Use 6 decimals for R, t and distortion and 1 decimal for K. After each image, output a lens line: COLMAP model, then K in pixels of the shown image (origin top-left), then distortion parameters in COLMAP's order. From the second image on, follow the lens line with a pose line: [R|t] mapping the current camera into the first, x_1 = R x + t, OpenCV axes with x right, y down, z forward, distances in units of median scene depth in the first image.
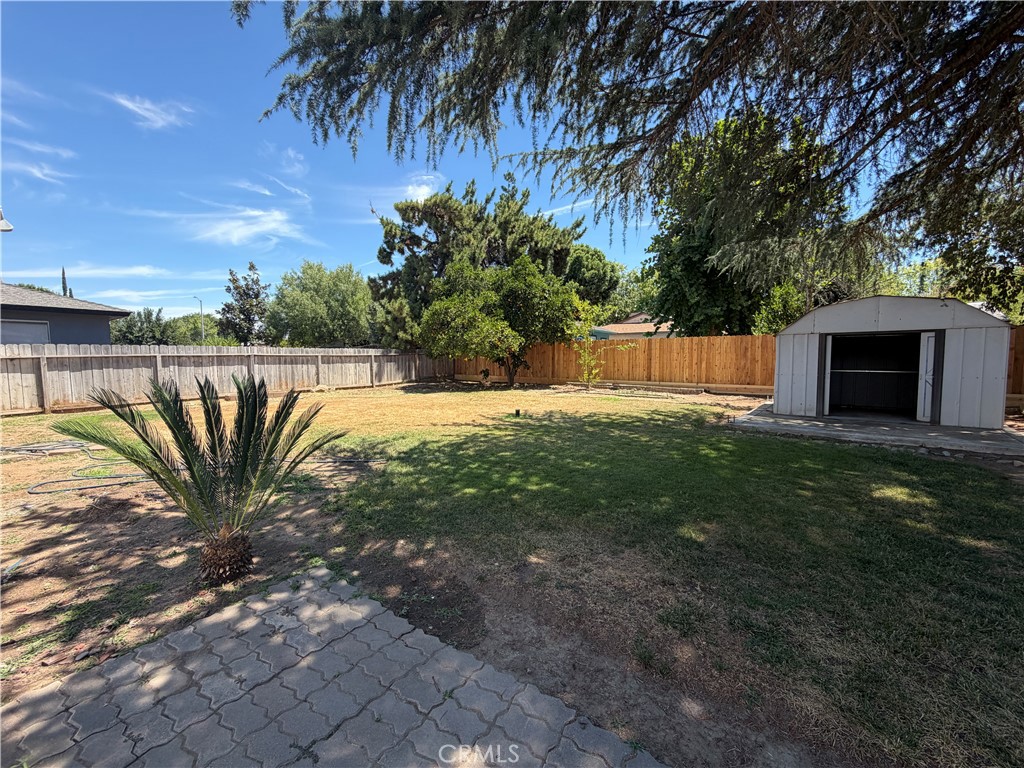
lens RADIAL K [[408.3, 0, 501.9], [0, 408.3, 384.5], [0, 0, 1]] dist [-0.003157, 0.000338]
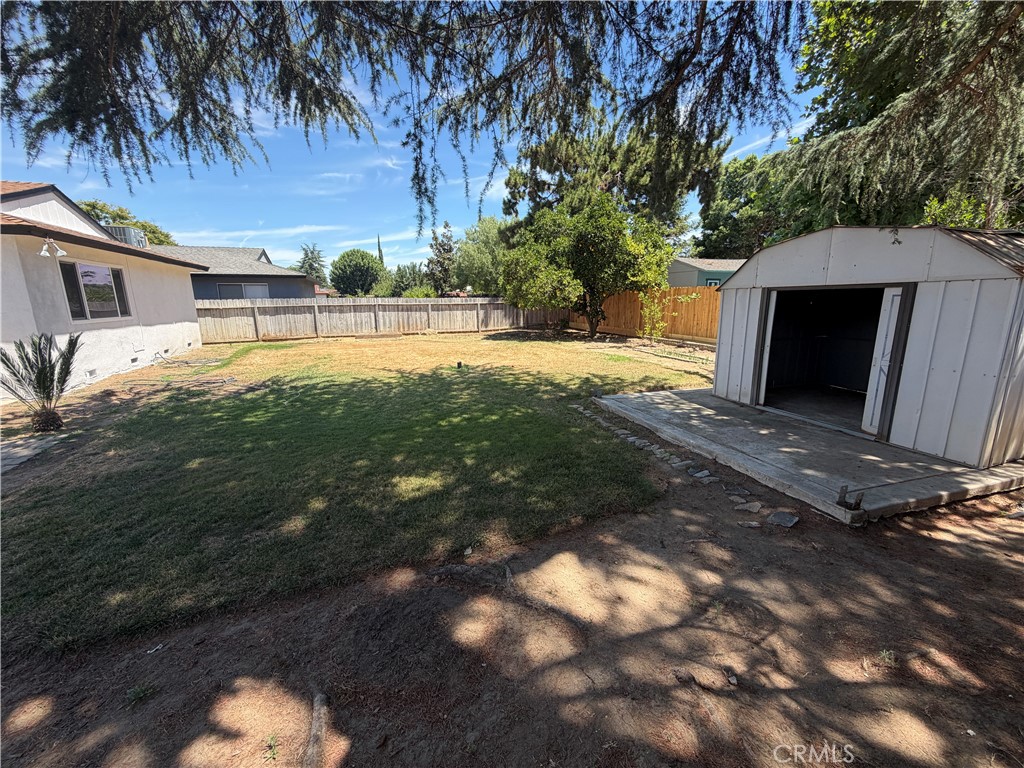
lens RADIAL K [[408.3, 0, 514.3], [0, 408.3, 384.8], [0, 0, 1]] dist [-0.003157, 0.000338]
pose [[0.845718, 0.109208, -0.522335, 0.380078], [-0.033799, 0.987832, 0.151807, -0.024714], [0.532558, -0.110732, 0.839119, 0.084385]]
